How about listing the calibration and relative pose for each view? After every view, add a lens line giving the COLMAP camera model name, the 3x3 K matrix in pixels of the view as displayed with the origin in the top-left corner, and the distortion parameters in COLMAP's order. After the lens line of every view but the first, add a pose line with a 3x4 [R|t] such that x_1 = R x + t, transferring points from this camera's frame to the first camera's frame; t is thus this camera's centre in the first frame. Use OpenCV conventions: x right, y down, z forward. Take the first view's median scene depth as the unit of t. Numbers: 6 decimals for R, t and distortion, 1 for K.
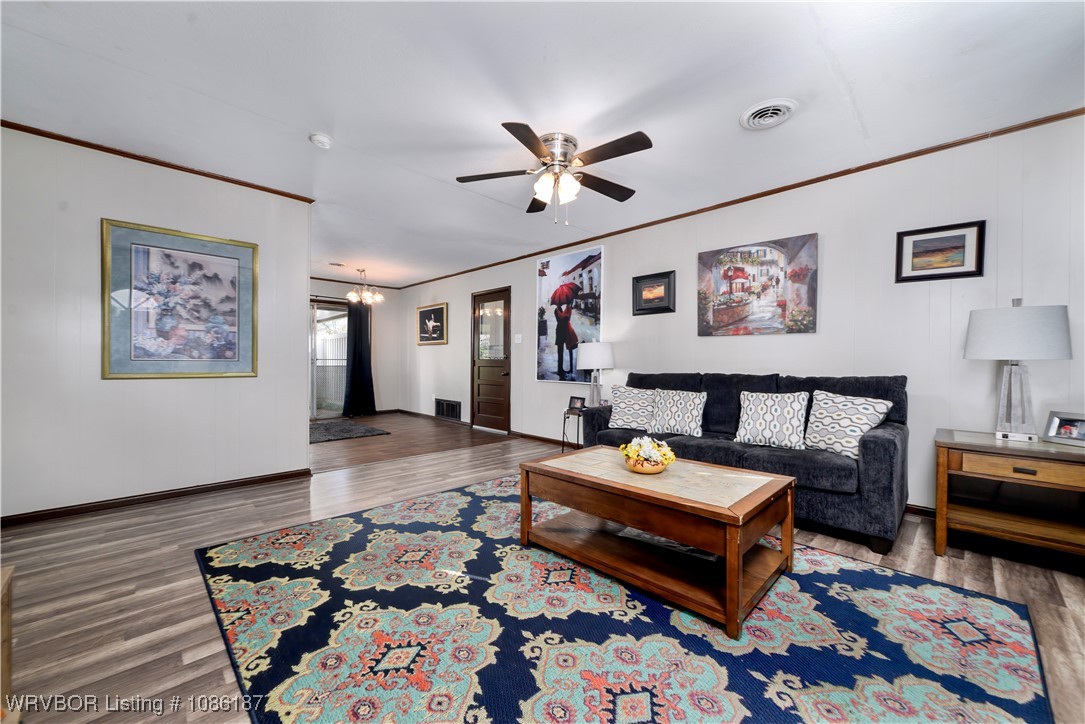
lens RADIAL K [[421.4, 0, 543.0], [0, 421.4, 362.3], [0, 0, 1]] dist [-0.000937, 0.000672]
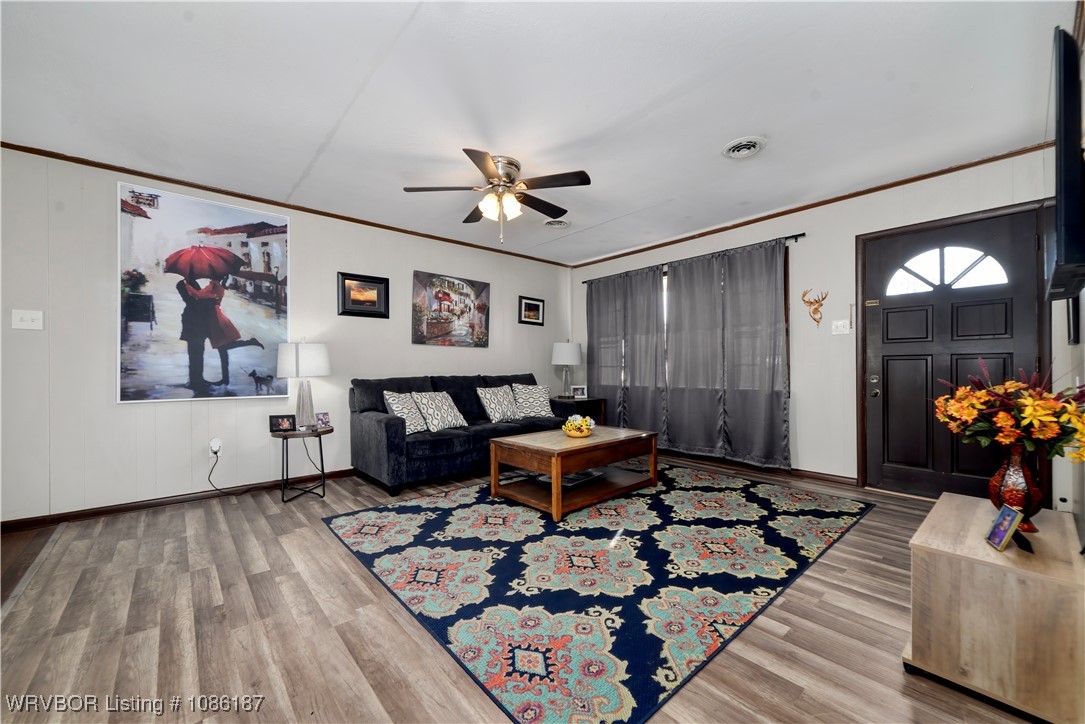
lens RADIAL K [[421.4, 0, 551.2], [0, 421.4, 366.1], [0, 0, 1]] dist [-0.000937, 0.000672]
pose [[0.046364, -0.002054, 0.998922, -0.859140], [0.005481, 0.999983, 0.001802, -0.002614], [-0.998910, 0.005392, 0.046375, 0.674501]]
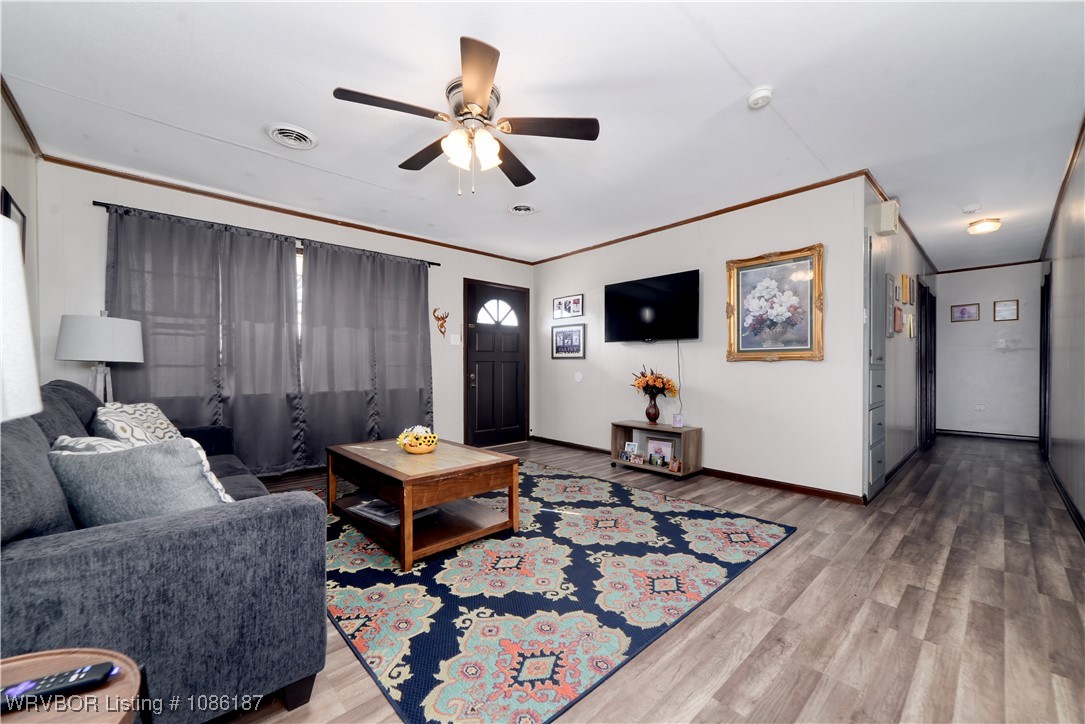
lens RADIAL K [[421.4, 0, 538.7], [0, 421.4, 367.5], [0, 0, 1]] dist [-0.000937, 0.000672]
pose [[-0.999205, -0.004098, 0.039660, -0.103392], [-0.004105, 0.999992, -0.000102, 0.001858], [-0.039659, -0.000265, -0.999213, 1.475362]]
